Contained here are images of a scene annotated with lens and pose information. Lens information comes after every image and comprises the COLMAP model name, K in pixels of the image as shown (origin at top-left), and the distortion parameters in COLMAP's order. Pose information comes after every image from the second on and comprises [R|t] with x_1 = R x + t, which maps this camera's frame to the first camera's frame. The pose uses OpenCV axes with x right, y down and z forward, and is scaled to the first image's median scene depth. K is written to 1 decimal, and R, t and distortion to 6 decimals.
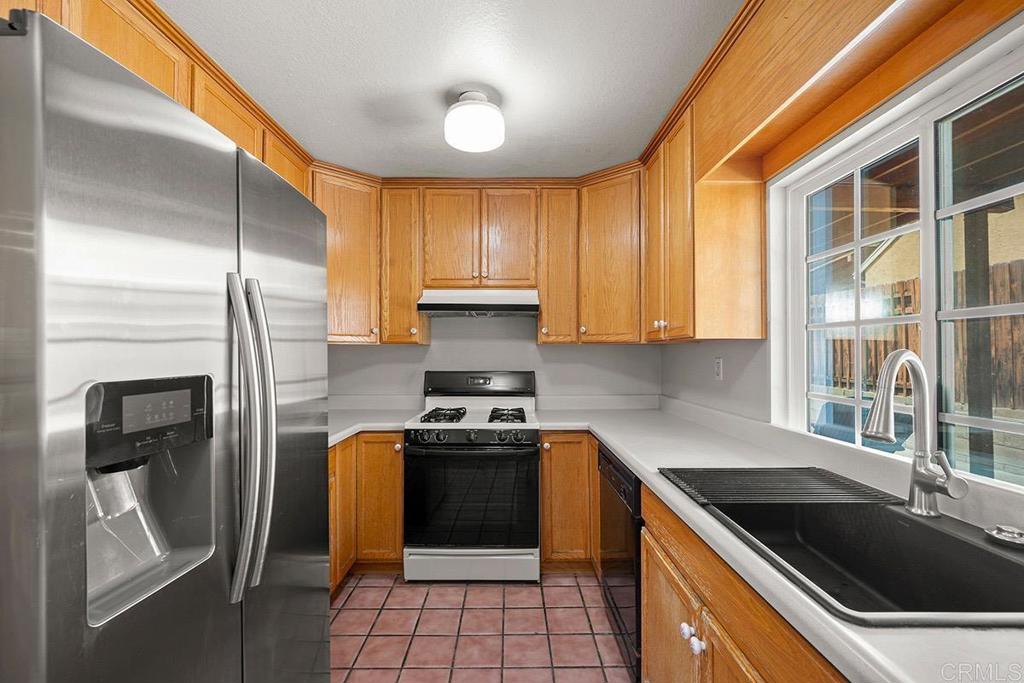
lens RADIAL K [[441.8, 0, 512.9], [0, 441.8, 347.1], [0, 0, 1]] dist [-0.007256, 0.000130]
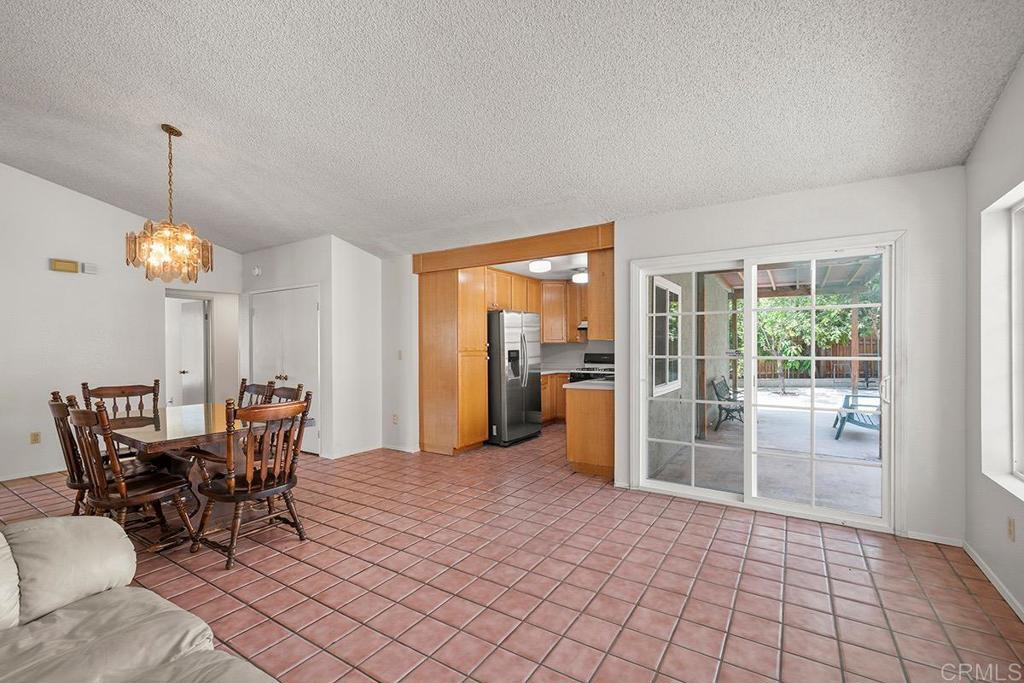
lens RADIAL K [[441.8, 0, 509.8], [0, 441.8, 347.5], [0, 0, 1]] dist [-0.007256, 0.000130]
pose [[0.842059, -0.003569, -0.539374, 0.959786], [0.013276, 0.999812, 0.014110, -0.023033], [0.539222, -0.019042, 0.841948, -1.611677]]
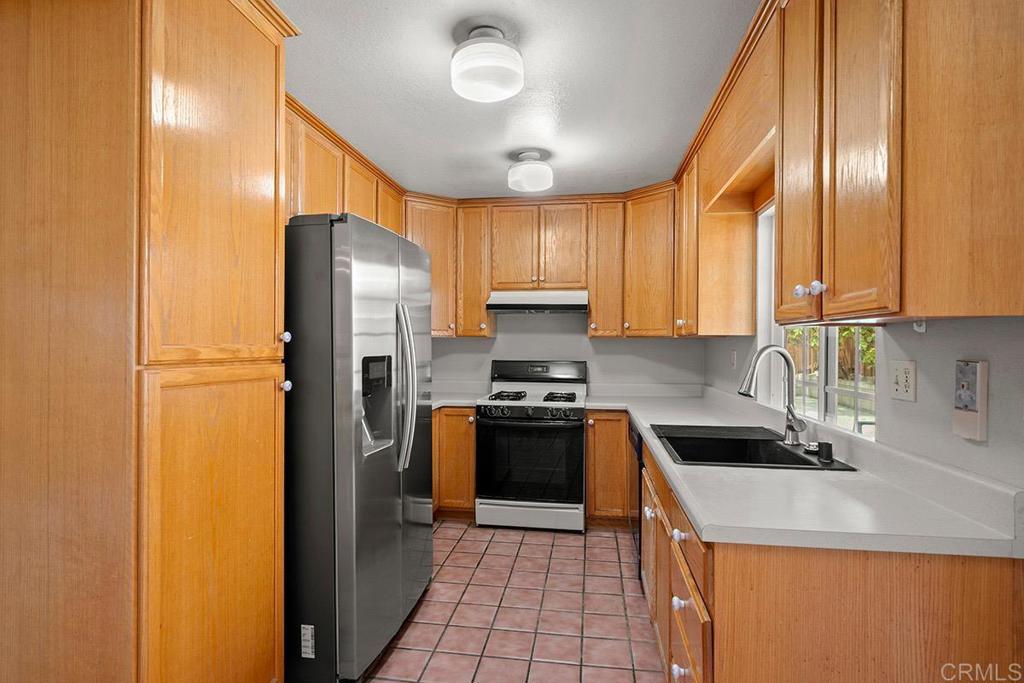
lens RADIAL K [[525.8, 0, 507.6], [0, 525.8, 345.3], [0, 0, 1]] dist [0.000695, 0.000058]
pose [[0.987344, 0.005793, -0.158488, 0.078364], [-0.003500, 0.999885, 0.014742, -0.007074], [0.158555, -0.014001, 0.987251, -0.459749]]
